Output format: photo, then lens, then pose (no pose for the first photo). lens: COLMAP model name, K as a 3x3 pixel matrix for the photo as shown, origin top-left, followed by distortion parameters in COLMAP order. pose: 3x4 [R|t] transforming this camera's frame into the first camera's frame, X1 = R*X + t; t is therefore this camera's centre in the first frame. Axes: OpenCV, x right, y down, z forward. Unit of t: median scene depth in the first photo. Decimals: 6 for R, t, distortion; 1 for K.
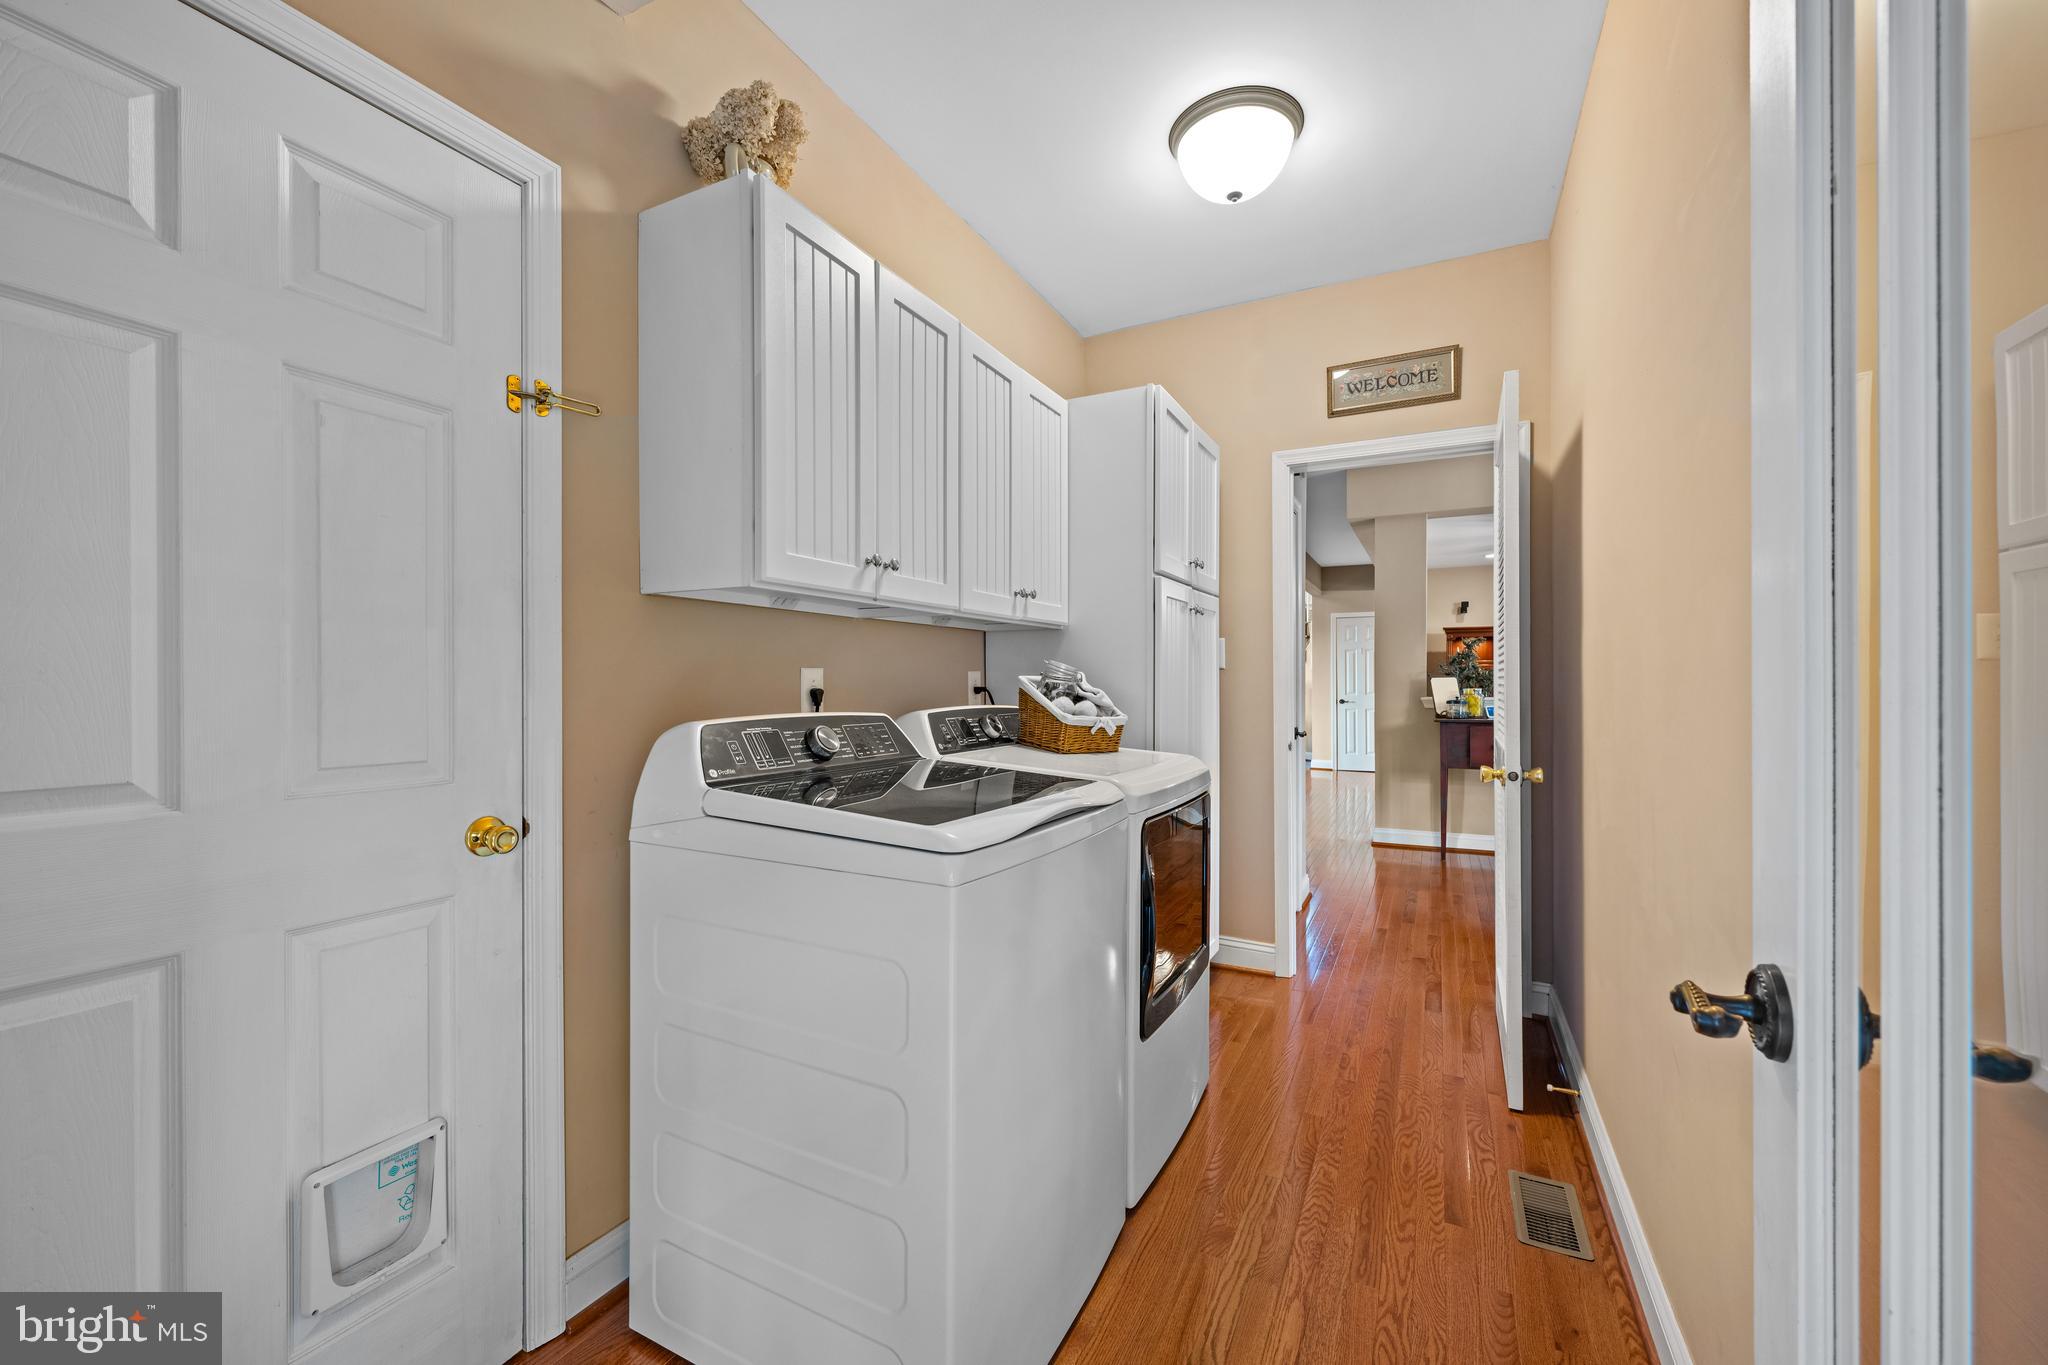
lens RADIAL K [[813.6, 0, 1024.0], [0, 813.6, 682.5], [0, 0, 1]] dist [-0.000285, 0.000020]
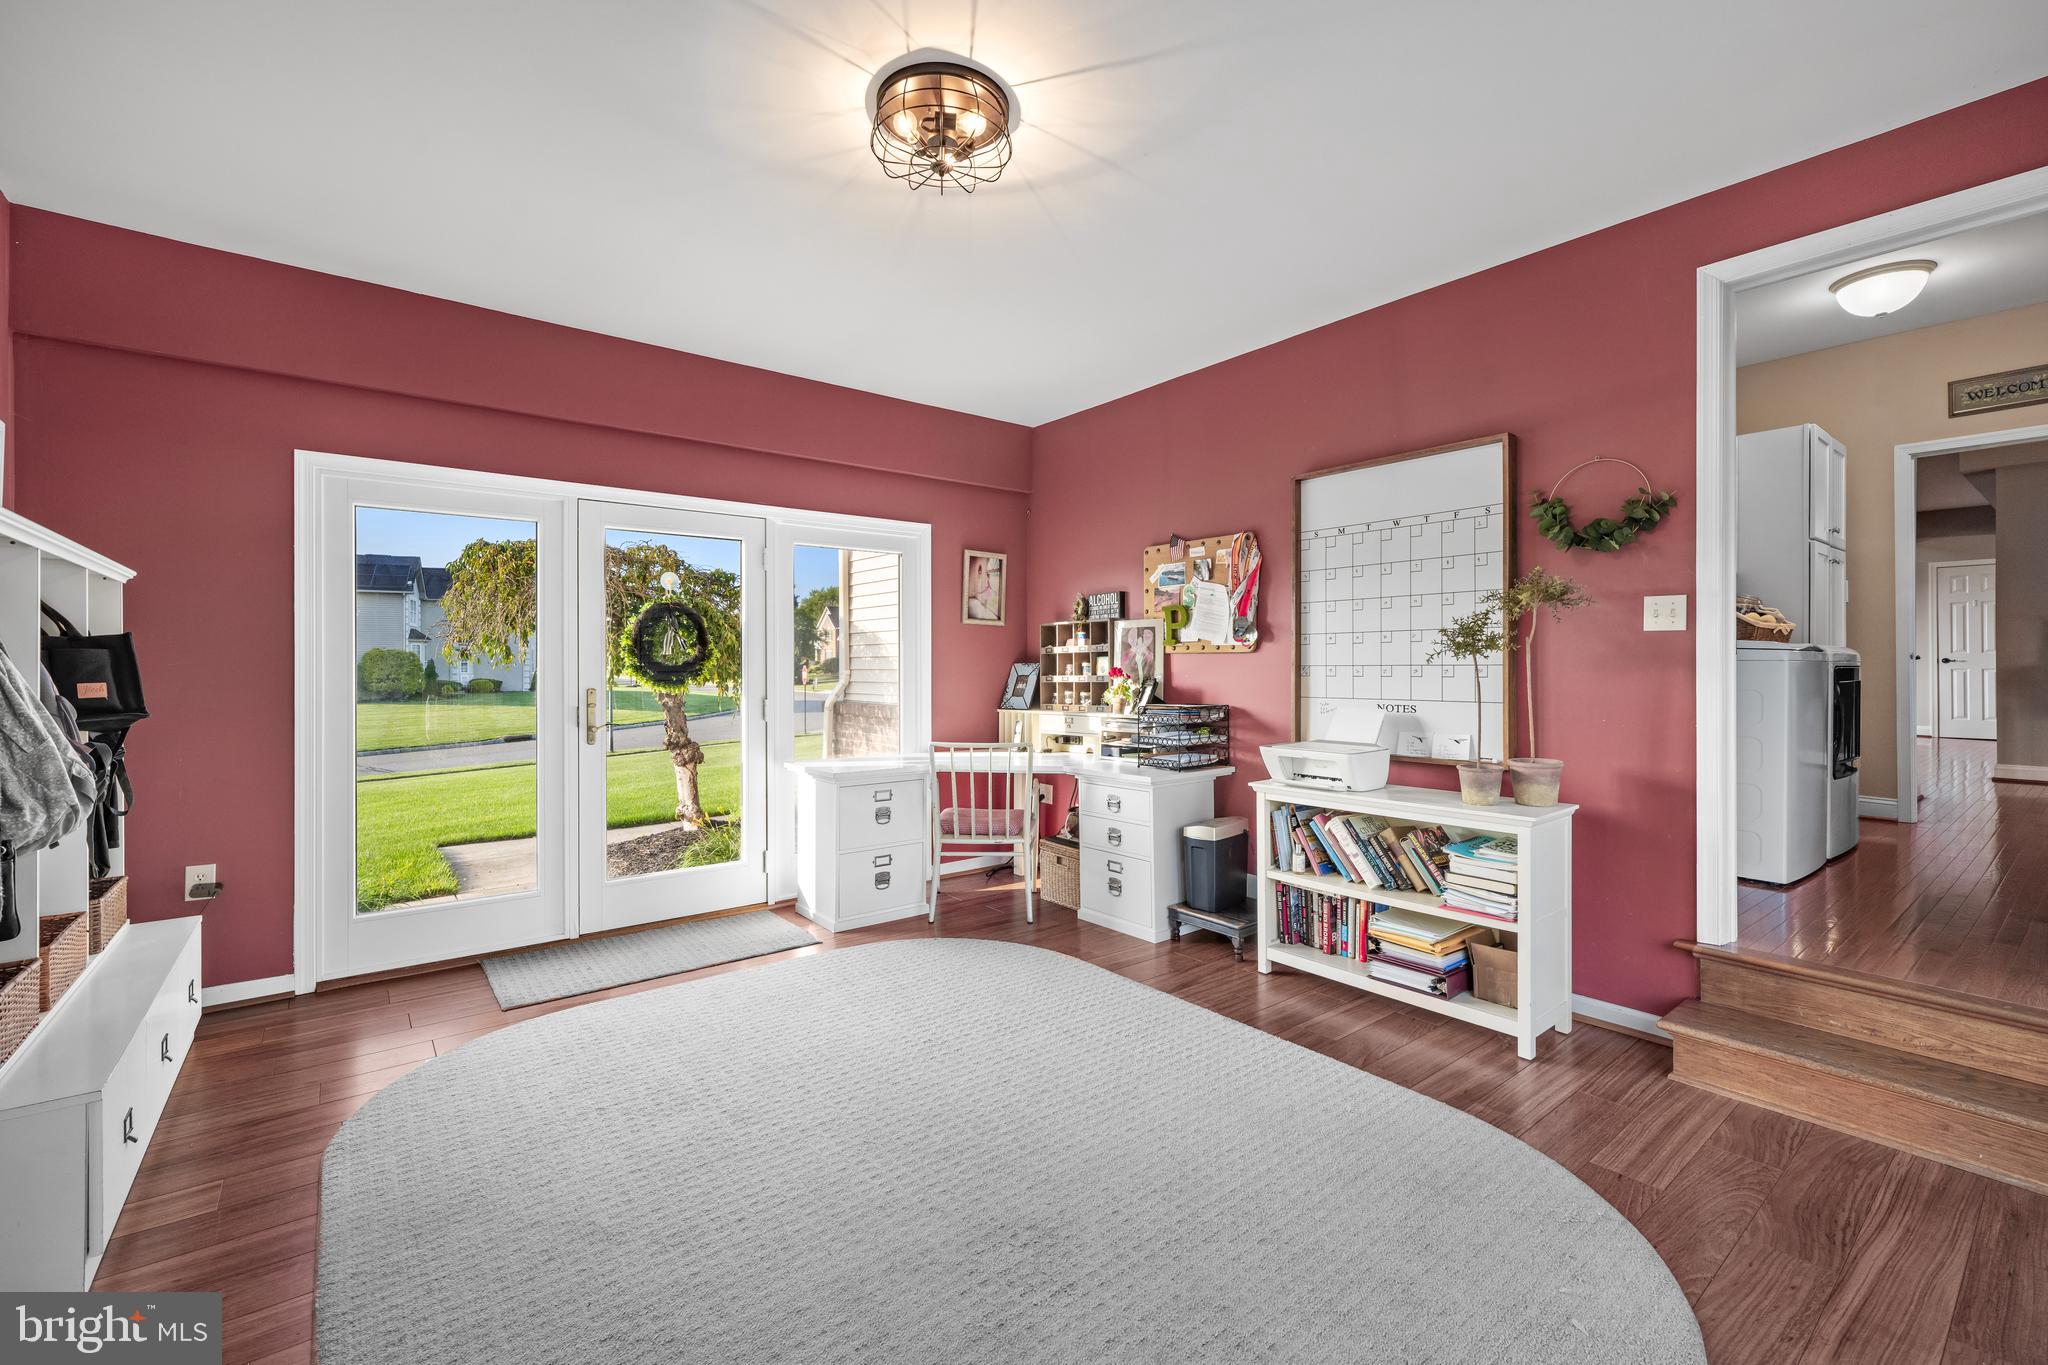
lens RADIAL K [[875.6, 0, 1021.9], [0, 875.6, 663.5], [0, 0, 1]] dist [0.001236, -0.000114]
pose [[0.908733, 0.000245, -0.417378, -0.440719], [-0.001567, 0.999995, -0.002825, 0.100333], [0.417375, 0.003221, 0.908729, -1.020715]]
